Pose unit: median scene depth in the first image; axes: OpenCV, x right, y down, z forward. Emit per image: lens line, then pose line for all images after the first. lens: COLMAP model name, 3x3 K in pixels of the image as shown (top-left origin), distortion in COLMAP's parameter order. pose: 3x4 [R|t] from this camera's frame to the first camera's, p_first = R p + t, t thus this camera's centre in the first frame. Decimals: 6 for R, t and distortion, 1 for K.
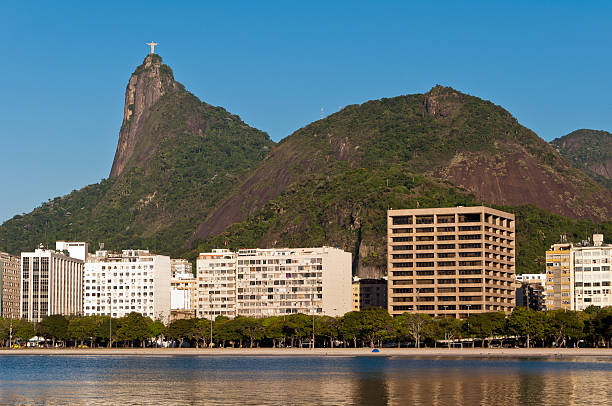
lens RADIAL K [[1580.4, 0, 306.0], [0, 1580.4, 203.0], [0, 0, 1]] dist [-0.005315, -0.166362]
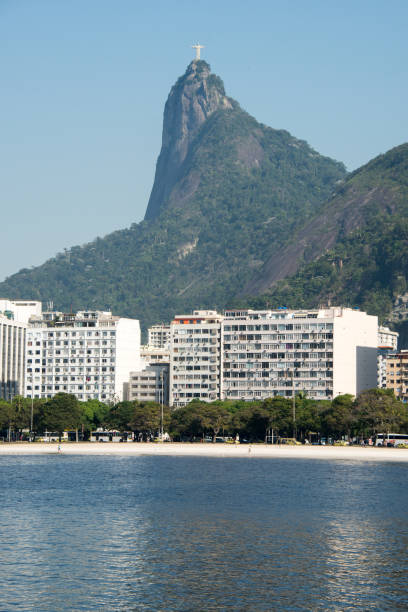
lens RADIAL K [[1965.1, 0, 216.1], [0, 1965.1, 305.9], [0, 0, 1]] dist [1.336438, 0.975135]
pose [[0.993742, 0.005286, -0.111571, 0.056664], [-0.002542, 0.999691, 0.024727, 0.003649], [0.111667, -0.024289, 0.993449, 0.065478]]
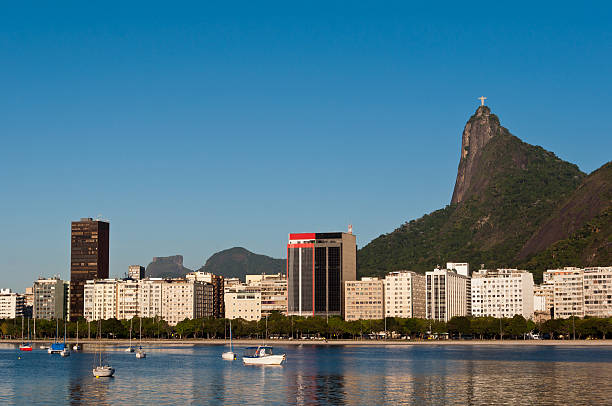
lens RADIAL K [[1312.6, 0, 306.0], [0, 1312.6, 203.0], [0, 0, 1]] dist [0.059576, 0.113966]
pose [[0.976761, -0.026458, -0.212693, -0.033287], [0.024668, 0.999634, -0.011068, -0.020081], [0.212908, 0.005564, 0.977056, -0.174789]]
